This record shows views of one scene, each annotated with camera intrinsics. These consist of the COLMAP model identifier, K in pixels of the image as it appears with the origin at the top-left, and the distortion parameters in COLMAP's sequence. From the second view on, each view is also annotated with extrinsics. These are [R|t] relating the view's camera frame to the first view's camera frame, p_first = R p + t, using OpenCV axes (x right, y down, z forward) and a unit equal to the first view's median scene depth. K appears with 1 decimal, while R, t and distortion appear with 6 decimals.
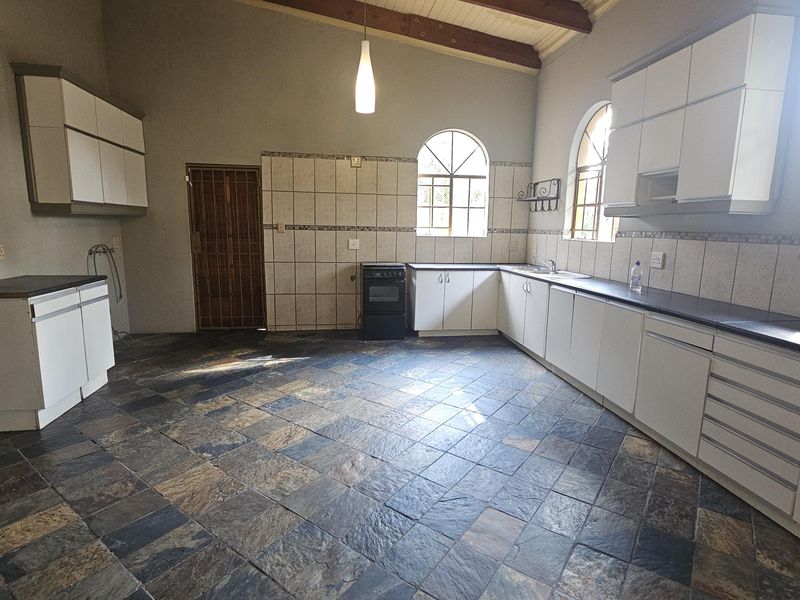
lens RADIAL K [[434.6, 0, 396.3], [0, 434.6, 298.7], [0, 0, 1]] dist [-0.000386, -0.000458]
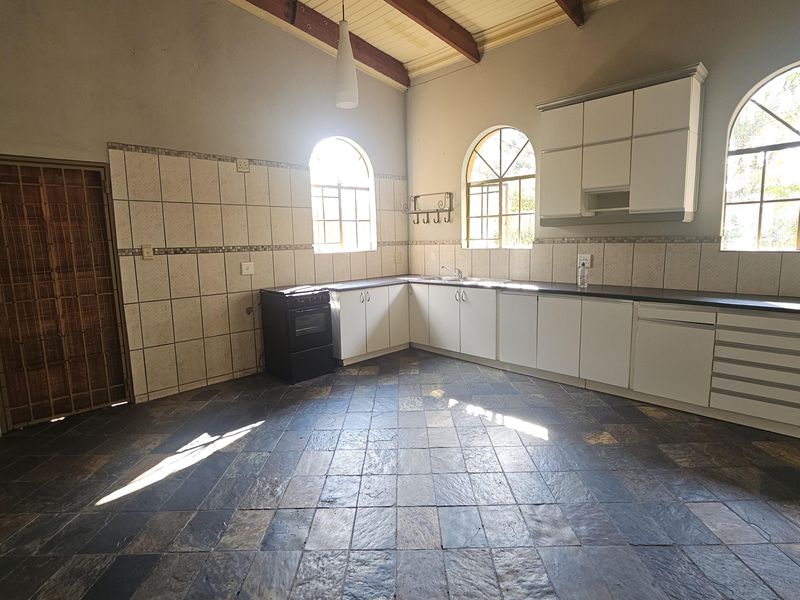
lens RADIAL K [[434.6, 0, 398.2], [0, 434.6, 298.6], [0, 0, 1]] dist [-0.000386, -0.000458]
pose [[0.809946, -0.116921, 0.574732, -0.353732], [0.133379, 0.990971, 0.013634, -0.046010], [-0.571137, 0.065614, 0.818228, 0.201967]]
